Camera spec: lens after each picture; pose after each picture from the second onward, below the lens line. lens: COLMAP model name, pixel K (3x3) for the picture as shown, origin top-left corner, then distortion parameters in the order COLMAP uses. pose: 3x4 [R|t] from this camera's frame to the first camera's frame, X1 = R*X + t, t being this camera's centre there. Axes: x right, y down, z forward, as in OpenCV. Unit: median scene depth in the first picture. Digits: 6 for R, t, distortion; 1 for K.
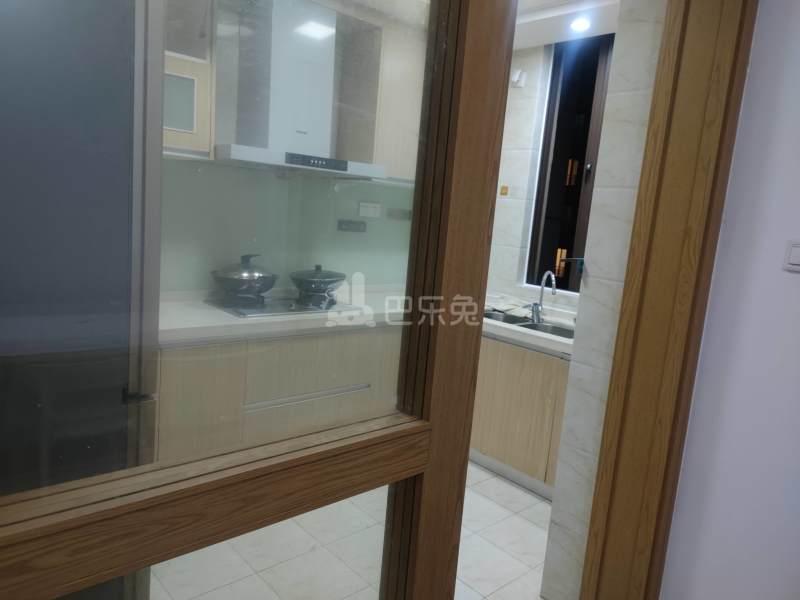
lens RADIAL K [[576.9, 0, 395.3], [0, 576.9, 299.4], [0, 0, 1]] dist [0.037892, -0.000445]
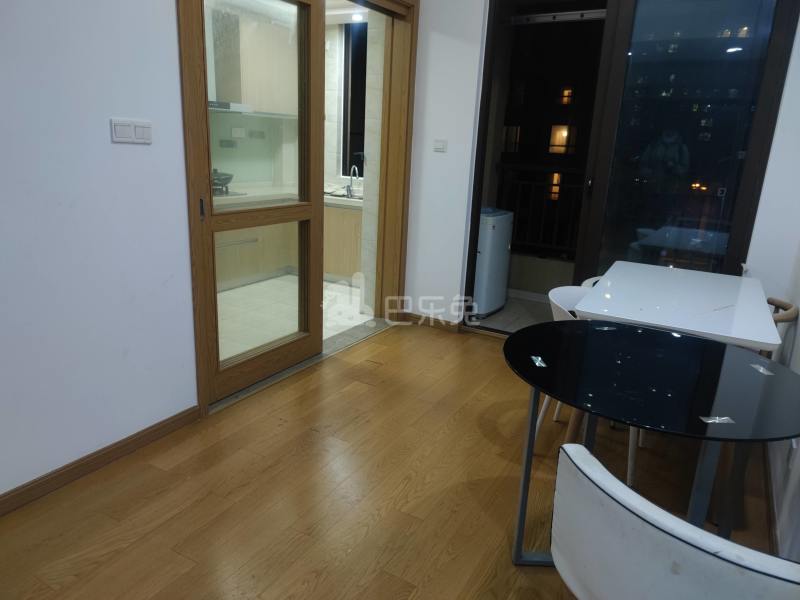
lens RADIAL K [[576.9, 0, 395.3], [0, 576.9, 299.4], [0, 0, 1]] dist [0.037892, -0.000445]
pose [[0.952675, -0.118988, 0.279738, -0.143186], [0.080524, 0.986117, 0.145218, 0.100888], [-0.293133, -0.115820, 0.949030, -0.699622]]
